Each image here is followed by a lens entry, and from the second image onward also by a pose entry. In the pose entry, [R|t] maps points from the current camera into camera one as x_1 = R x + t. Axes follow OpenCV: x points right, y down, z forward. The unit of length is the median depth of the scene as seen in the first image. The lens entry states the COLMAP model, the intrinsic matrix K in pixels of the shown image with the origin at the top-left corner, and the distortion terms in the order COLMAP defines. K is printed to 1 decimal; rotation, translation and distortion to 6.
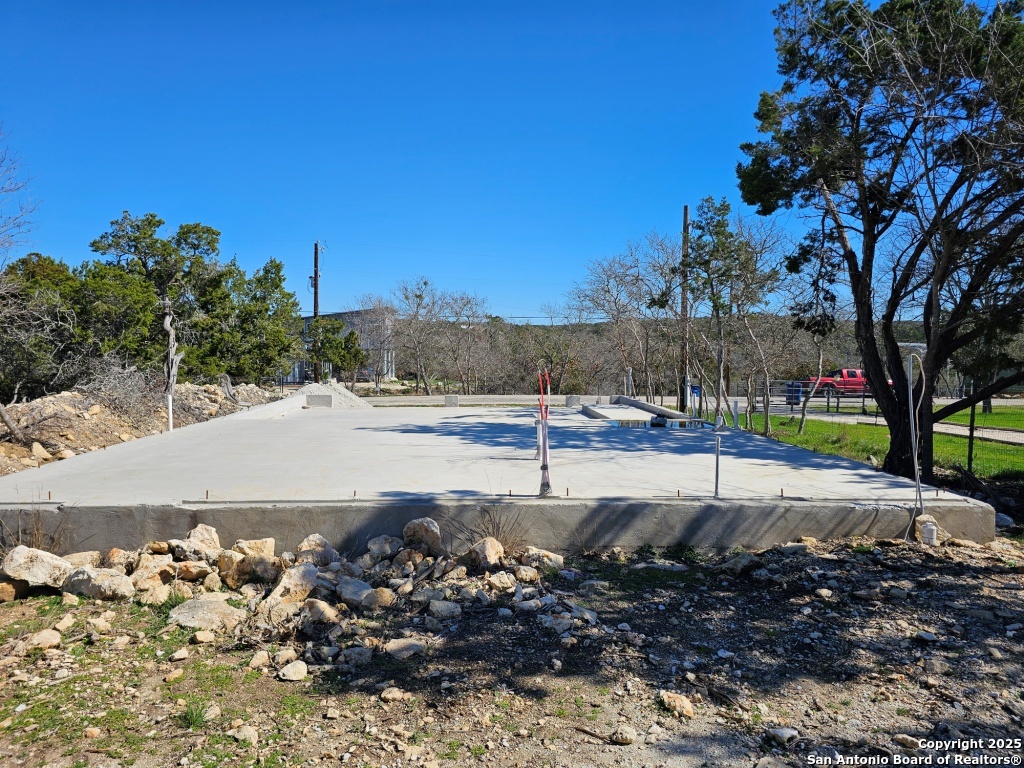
lens RADIAL K [[677.8, 0, 512.9], [0, 677.8, 398.1], [0, 0, 1]] dist [0.058793, -0.056425]
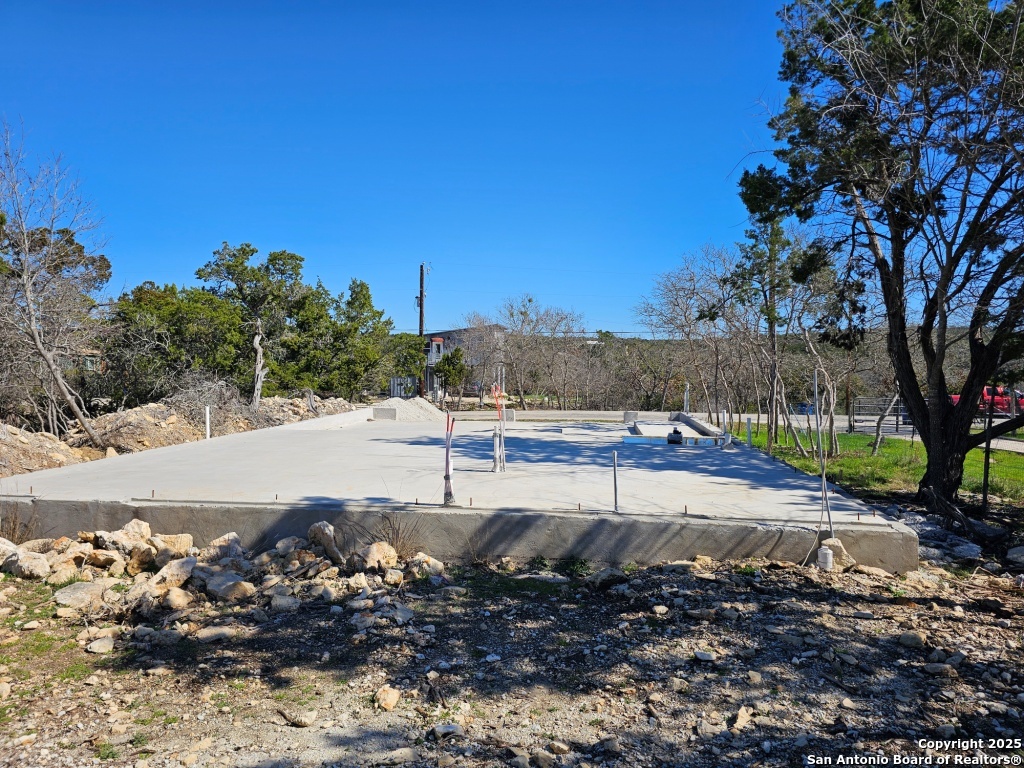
lens RADIAL K [[677.8, 0, 512.9], [0, 677.8, 398.1], [0, 0, 1]] dist [0.058793, -0.056425]
pose [[0.983880, 0.006406, -0.178713, 0.336410], [-0.010532, 0.999699, -0.022149, 0.002481], [0.178517, 0.023674, 0.983652, -0.009866]]
